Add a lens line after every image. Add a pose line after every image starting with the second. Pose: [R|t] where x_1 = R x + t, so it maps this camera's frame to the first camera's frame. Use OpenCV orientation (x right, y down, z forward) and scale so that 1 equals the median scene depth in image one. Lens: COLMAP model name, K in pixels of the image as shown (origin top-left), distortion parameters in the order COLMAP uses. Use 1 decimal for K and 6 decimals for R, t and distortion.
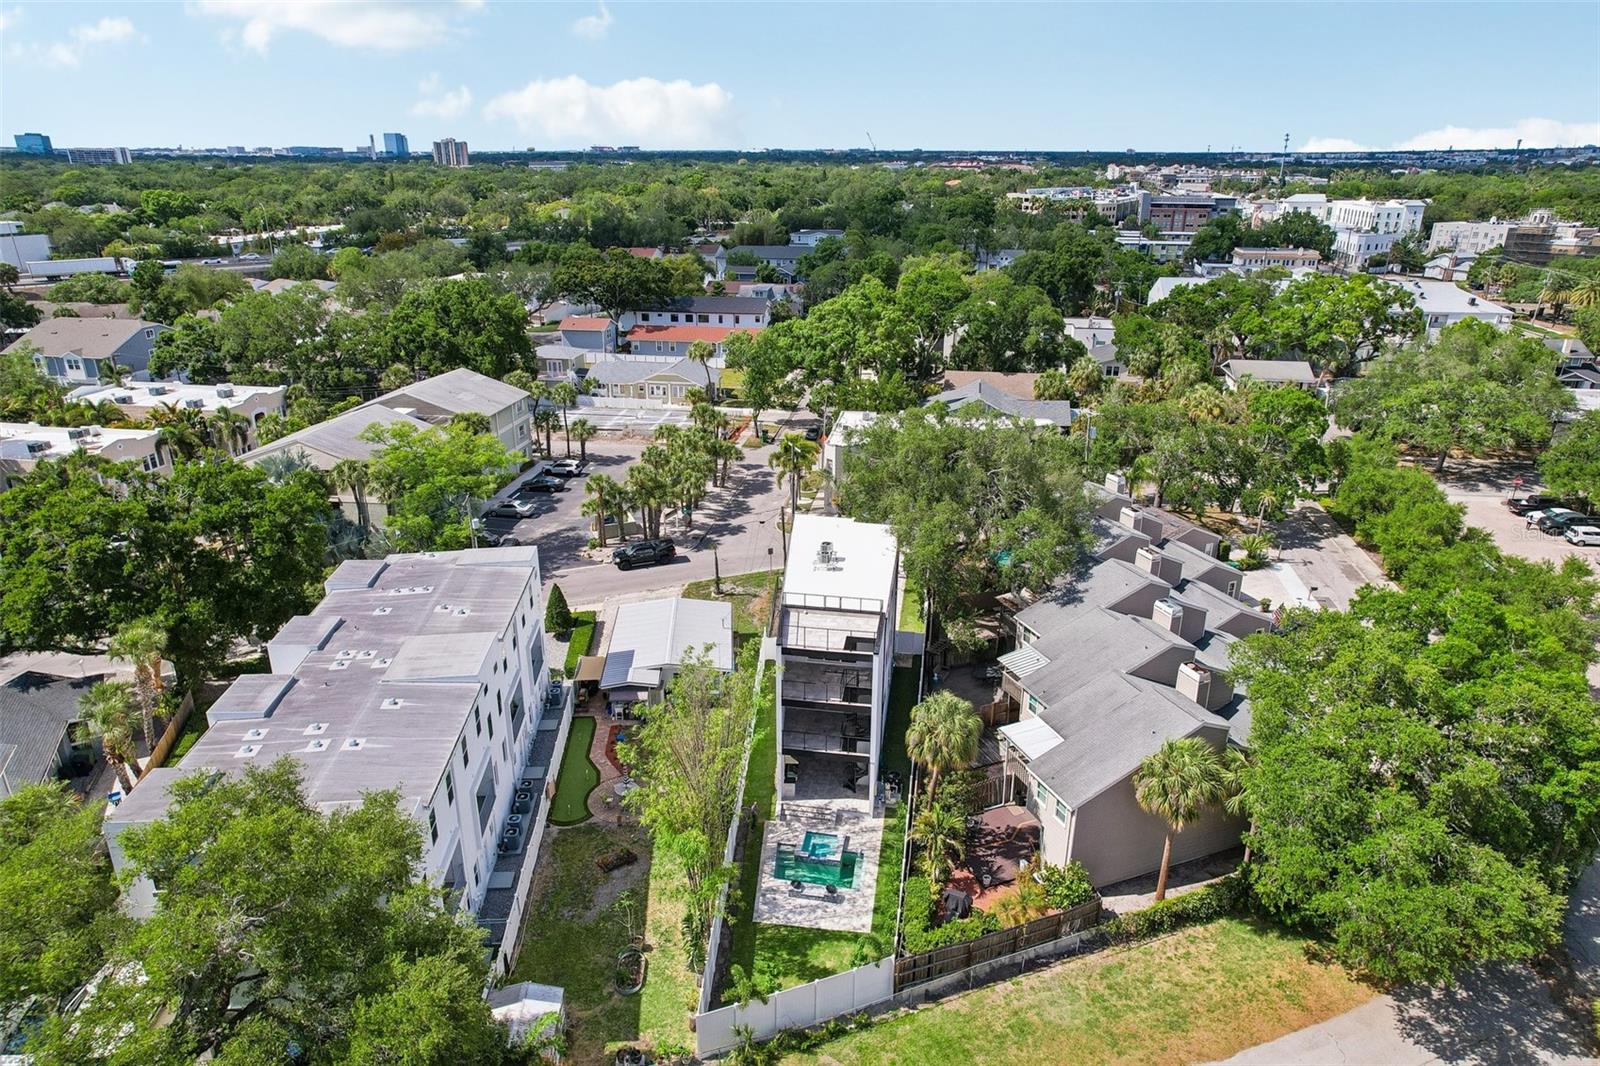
lens RADIAL K [[1010.0, 0, 800.0], [0, 1010.0, 533.0], [0, 0, 1]] dist [-0.009226, -0.000423]
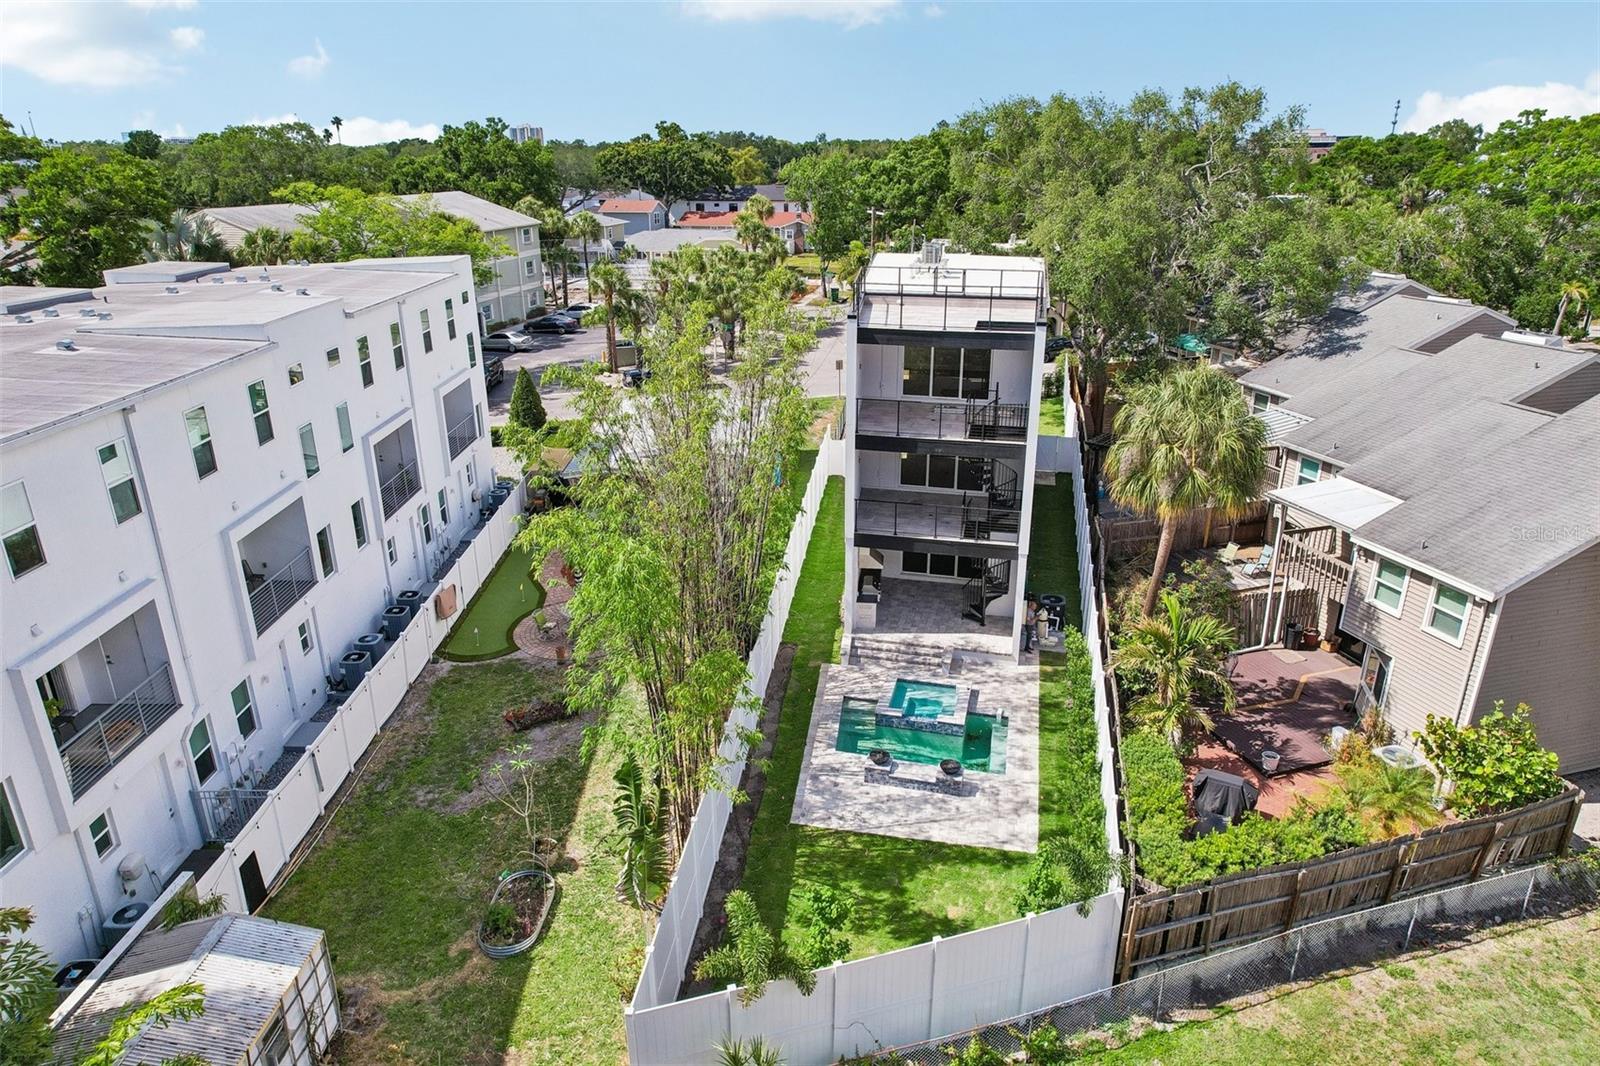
lens RADIAL K [[1015.8, 0, 800.0], [0, 1015.8, 533.0], [0, 0, 1]] dist [-0.030822, 0.059857]
pose [[0.997516, 0.014480, -0.068943, -0.010064], [-0.014067, 0.999880, 0.006477, 0.233662], [0.069028, -0.005491, 0.997600, 0.495894]]
